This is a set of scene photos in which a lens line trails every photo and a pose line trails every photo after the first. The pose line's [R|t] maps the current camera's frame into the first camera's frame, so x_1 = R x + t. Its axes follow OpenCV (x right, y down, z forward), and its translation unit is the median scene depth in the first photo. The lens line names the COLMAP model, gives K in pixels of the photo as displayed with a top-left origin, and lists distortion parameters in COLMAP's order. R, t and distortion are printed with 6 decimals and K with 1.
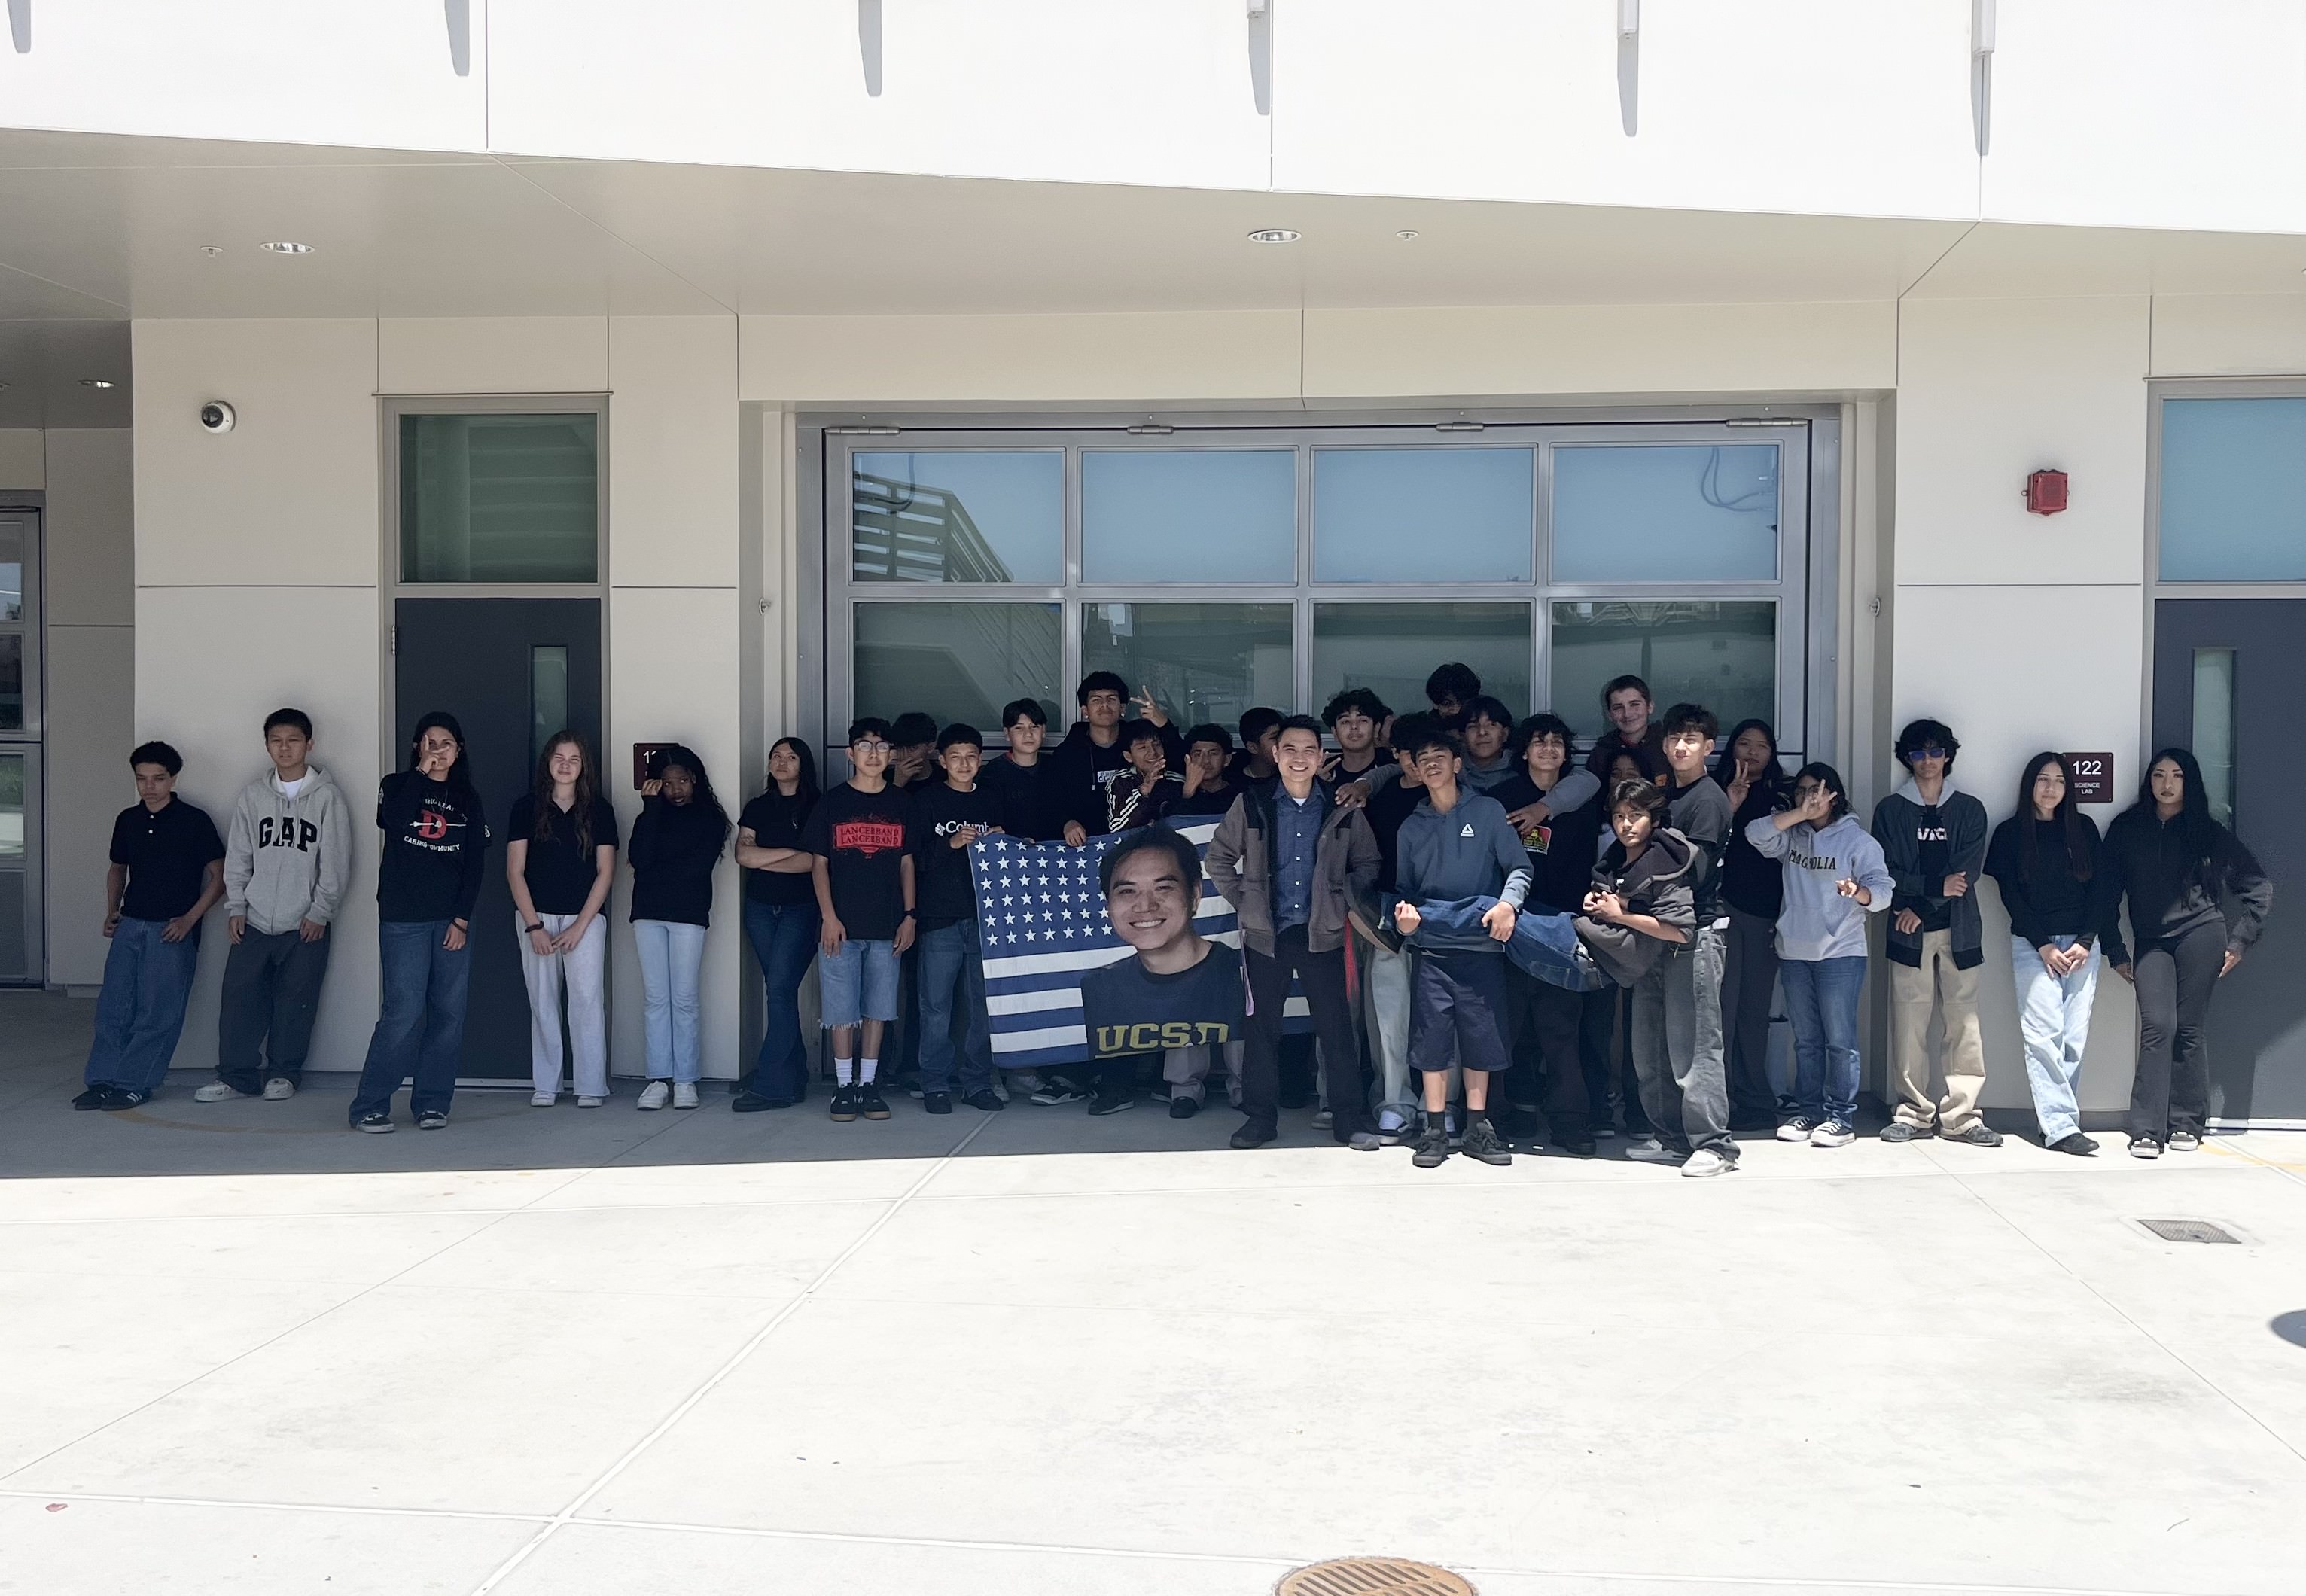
lens RADIAL K [[2244.9, 0, 1153.0], [0, 2244.9, 798.0], [0, 0, 1]] dist [0.069388, -0.154955]
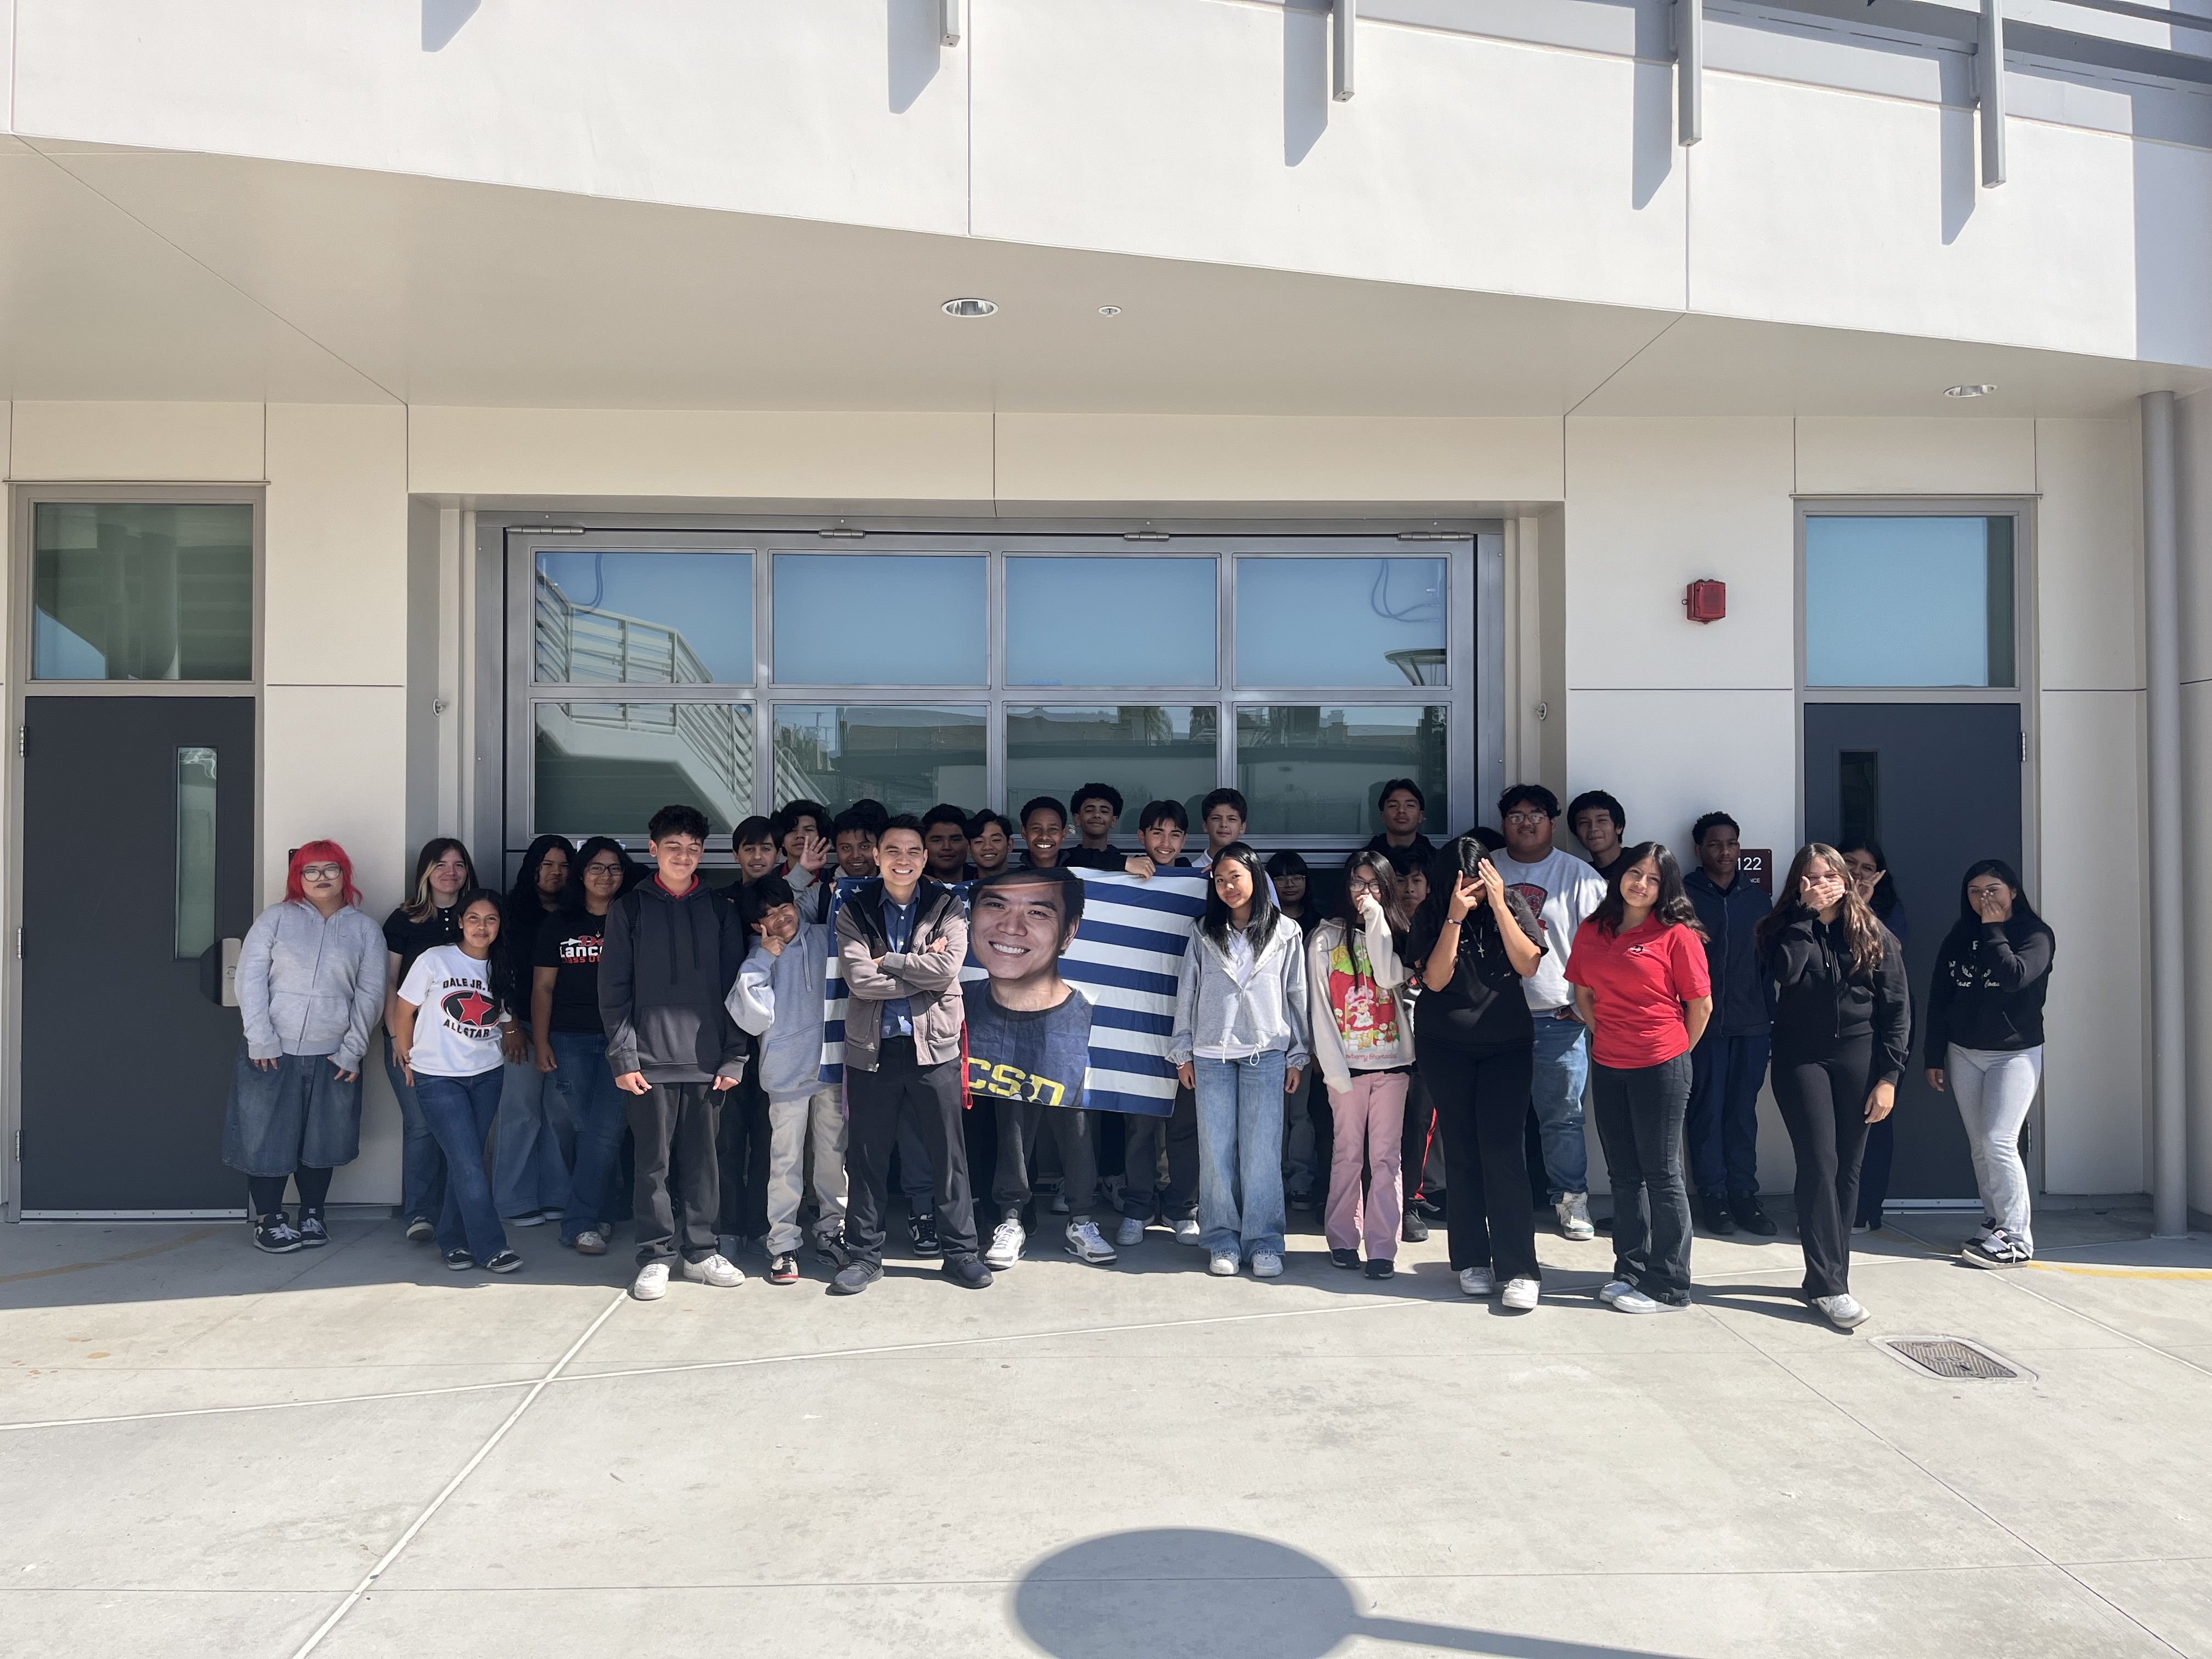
lens RADIAL K [[1675.8, 0, 1098.6], [0, 1675.8, 813.1], [0, 0, 1]] dist [0.056880, -0.071893]
pose [[0.989961, -0.003566, 0.141295, 0.007345], [0.009363, 0.999140, -0.040384, -0.009774], [-0.141029, 0.041301, 0.989144, 0.318316]]
